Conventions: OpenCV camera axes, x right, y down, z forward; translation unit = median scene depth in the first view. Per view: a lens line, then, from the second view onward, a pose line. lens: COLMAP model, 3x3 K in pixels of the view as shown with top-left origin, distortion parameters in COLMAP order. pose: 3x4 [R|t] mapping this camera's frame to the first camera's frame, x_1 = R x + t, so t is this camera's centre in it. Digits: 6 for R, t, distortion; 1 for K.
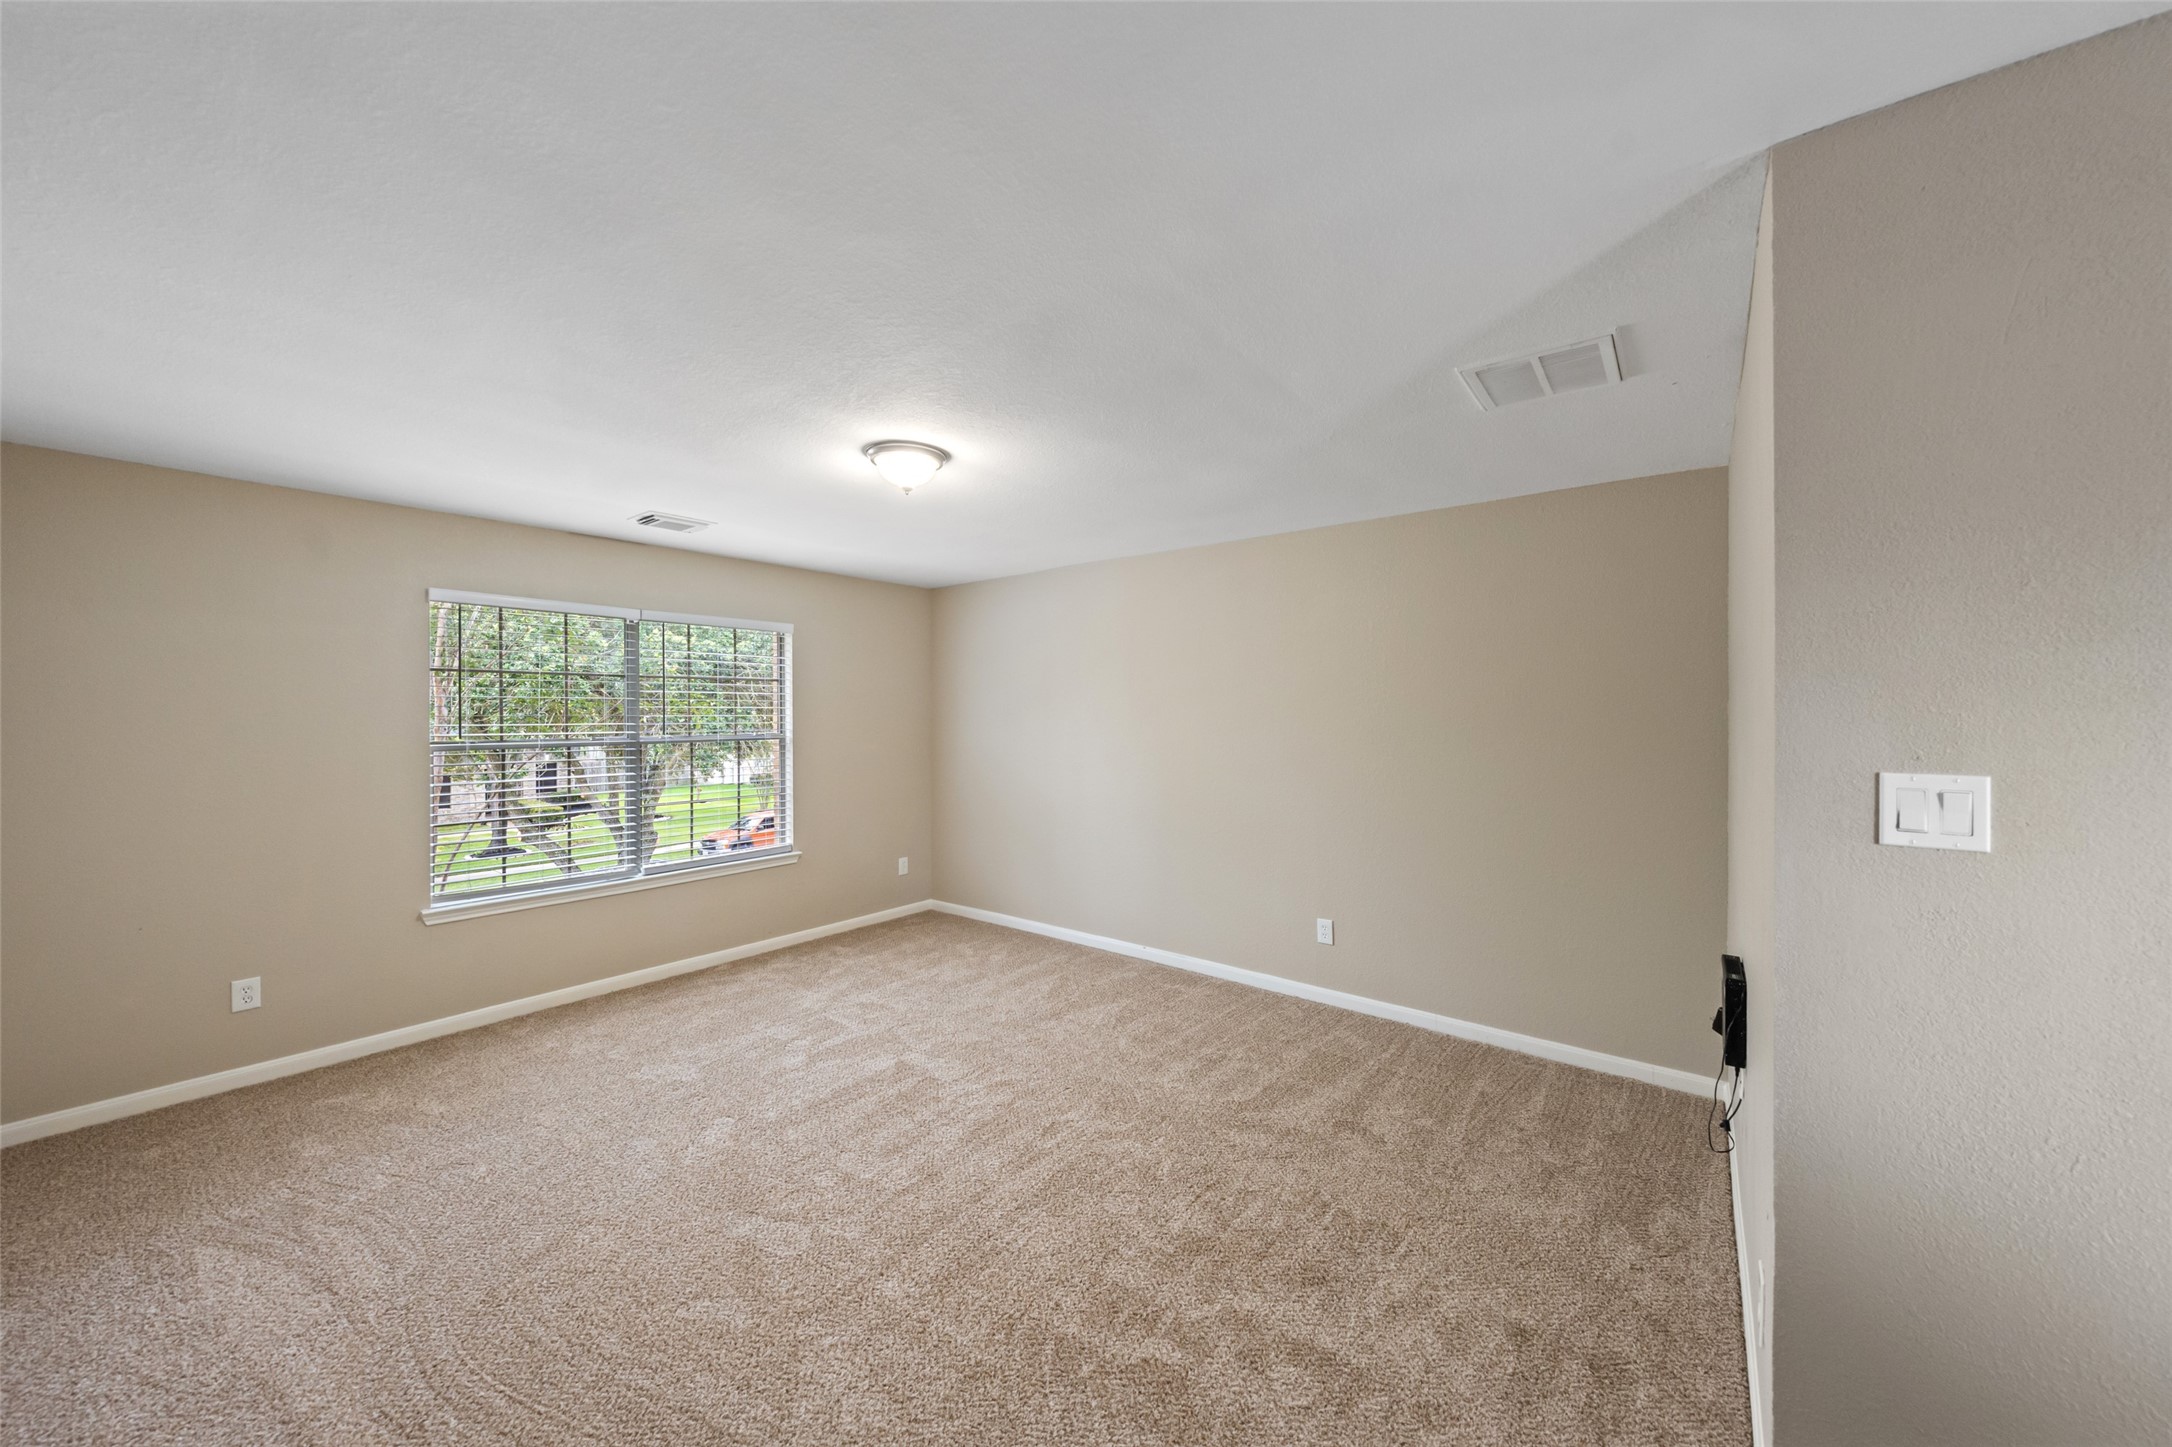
lens RADIAL K [[760.4, 0, 1084.2], [0, 760.4, 712.3], [0, 0, 1]] dist [-0.001129, -0.000057]
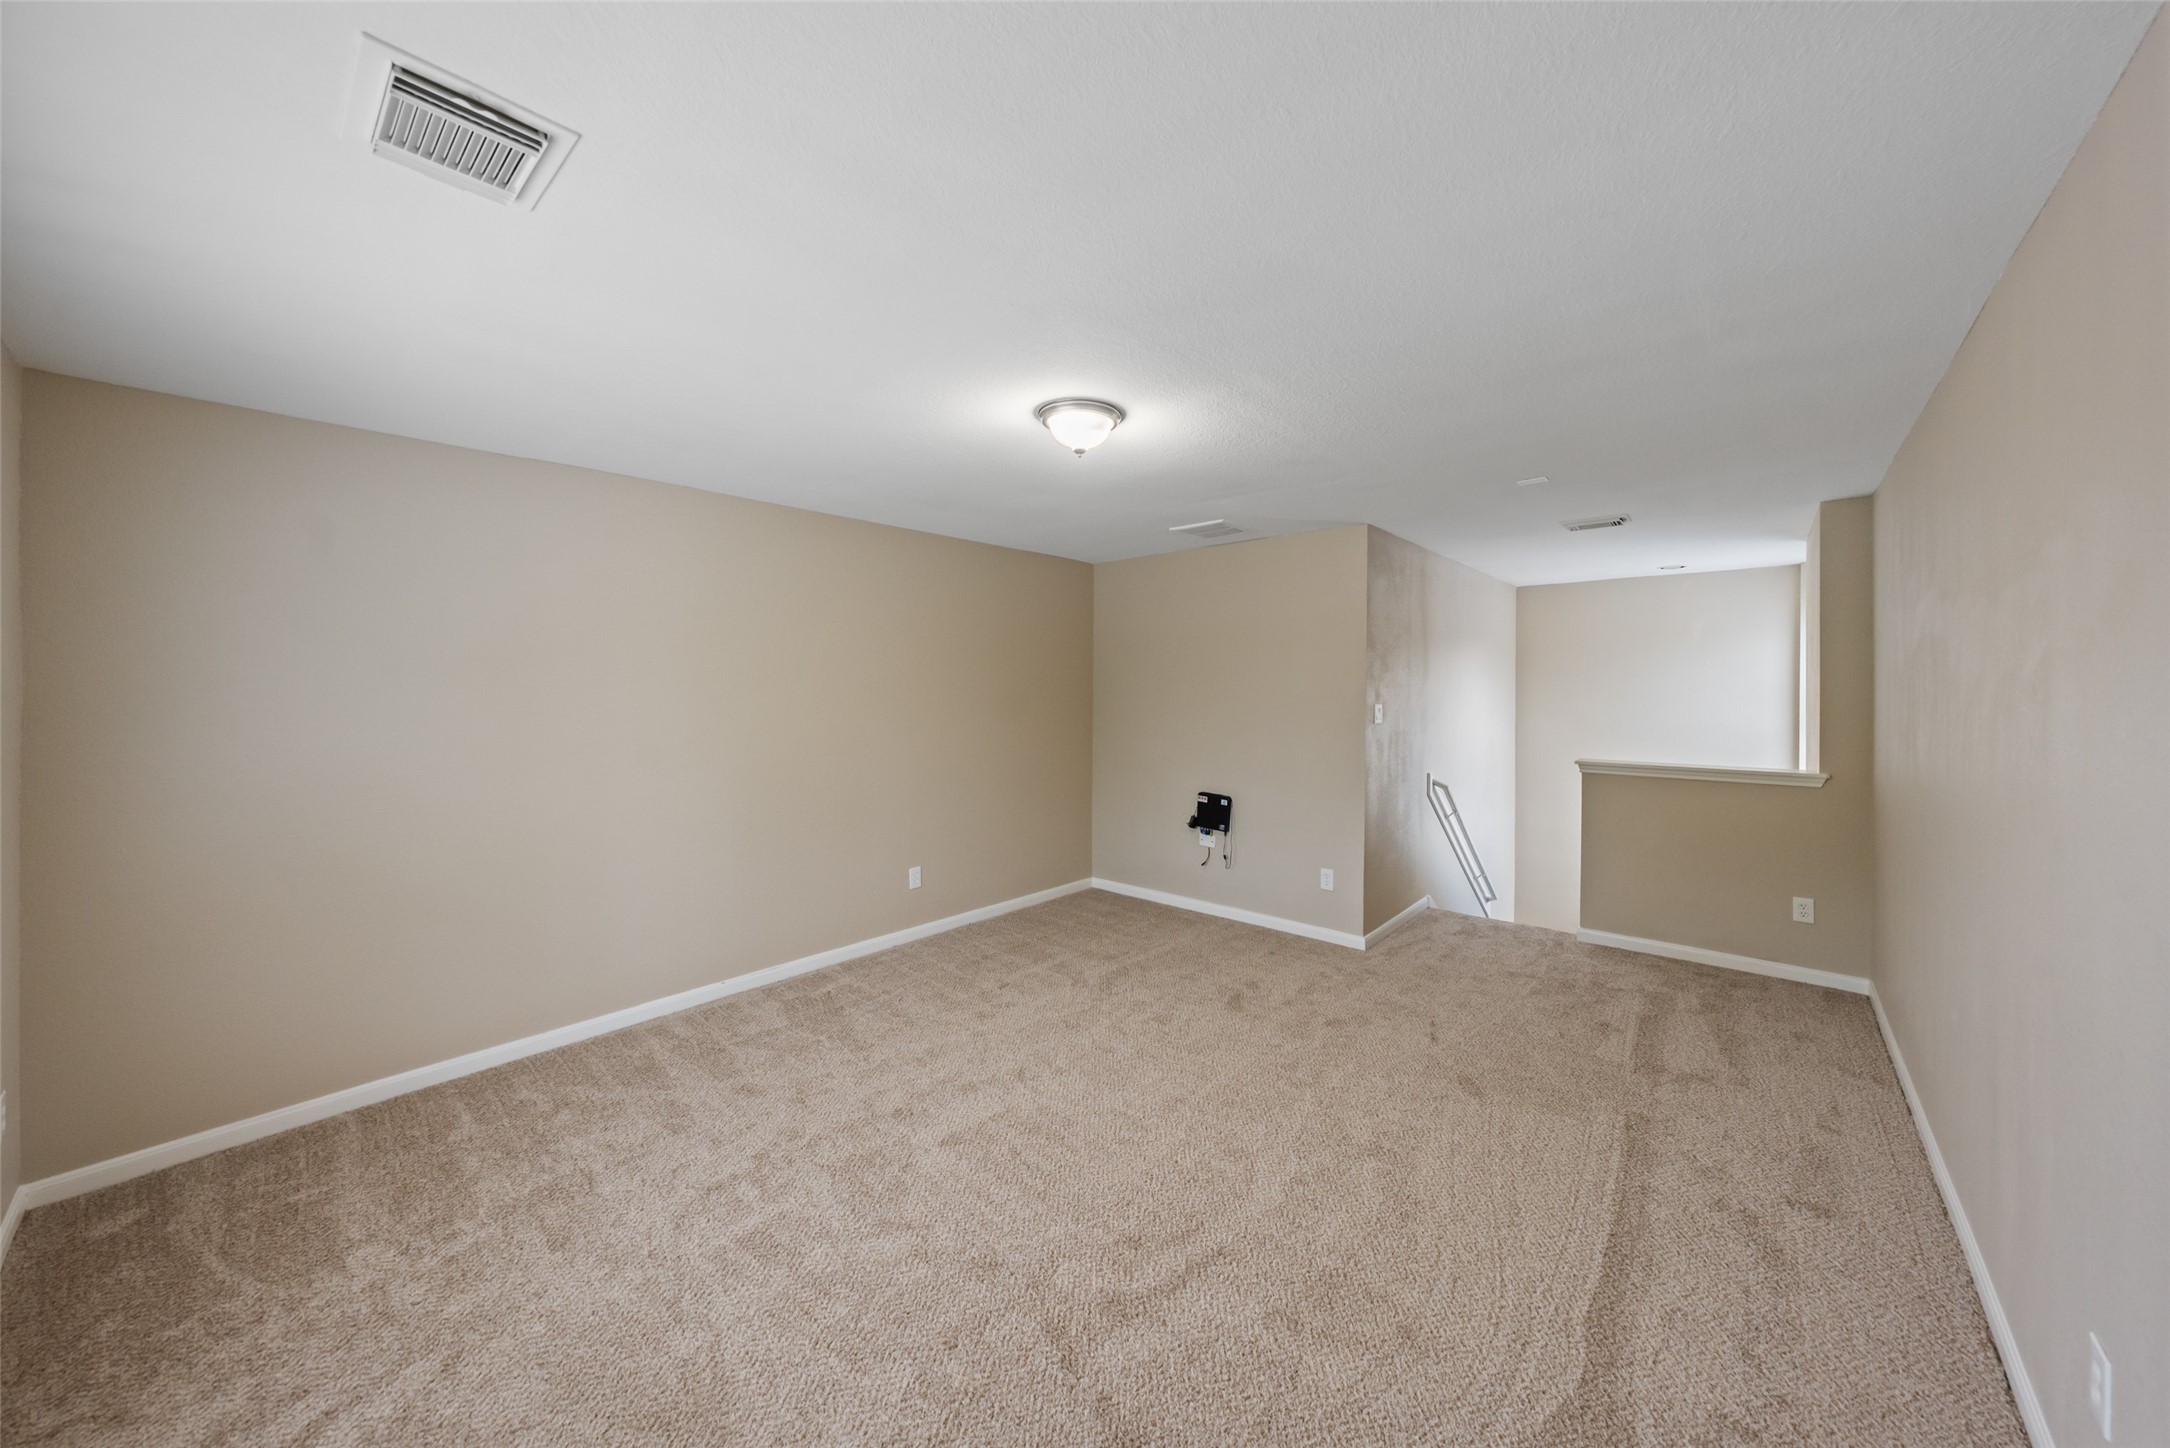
lens RADIAL K [[759.7, 0, 1083.2], [0, 759.7, 712.8], [0, 0, 1]] dist [-0.001129, -0.000057]
pose [[0.048812, -0.029327, 0.998377, -0.940660], [0.001975, 0.999570, 0.029265, -0.002386], [-0.998806, 0.000543, 0.048849, 0.770004]]
